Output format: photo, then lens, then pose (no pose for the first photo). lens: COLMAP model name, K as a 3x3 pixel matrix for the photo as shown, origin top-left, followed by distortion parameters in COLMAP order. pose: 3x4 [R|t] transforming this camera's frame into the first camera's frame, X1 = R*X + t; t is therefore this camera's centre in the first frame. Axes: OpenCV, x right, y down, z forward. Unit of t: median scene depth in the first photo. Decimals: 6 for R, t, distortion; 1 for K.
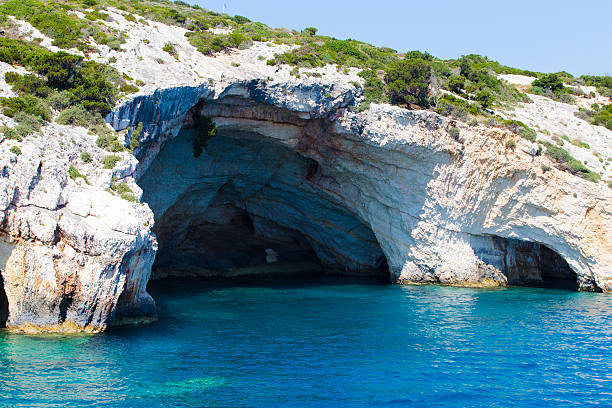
lens RADIAL K [[1247.5, 0, 307.2], [0, 1247.5, 184.5], [0, 0, 1]] dist [0.033070, 0.092250]
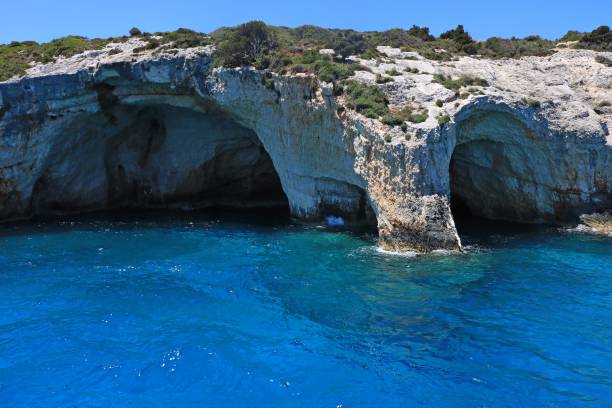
lens RADIAL K [[489.0, 0, 306.0], [0, 489.0, 204.0], [0, 0, 1]] dist [-0.005971, -0.005907]
pose [[0.708499, 0.031621, -0.705003, 0.449461], [0.034539, 0.996245, 0.079394, 0.030076], [0.704866, -0.080600, 0.704746, 0.729349]]
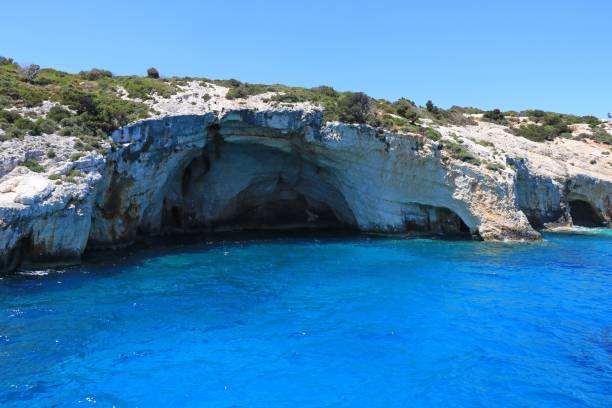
lens RADIAL K [[489.0, 0, 306.0], [0, 489.0, 204.0], [0, 0, 1]] dist [-0.005971, -0.005907]
pose [[0.950095, -0.017259, -0.311484, 0.220188], [0.026913, 0.999280, 0.026724, 0.022766], [0.310798, -0.033773, 0.949876, 0.398275]]
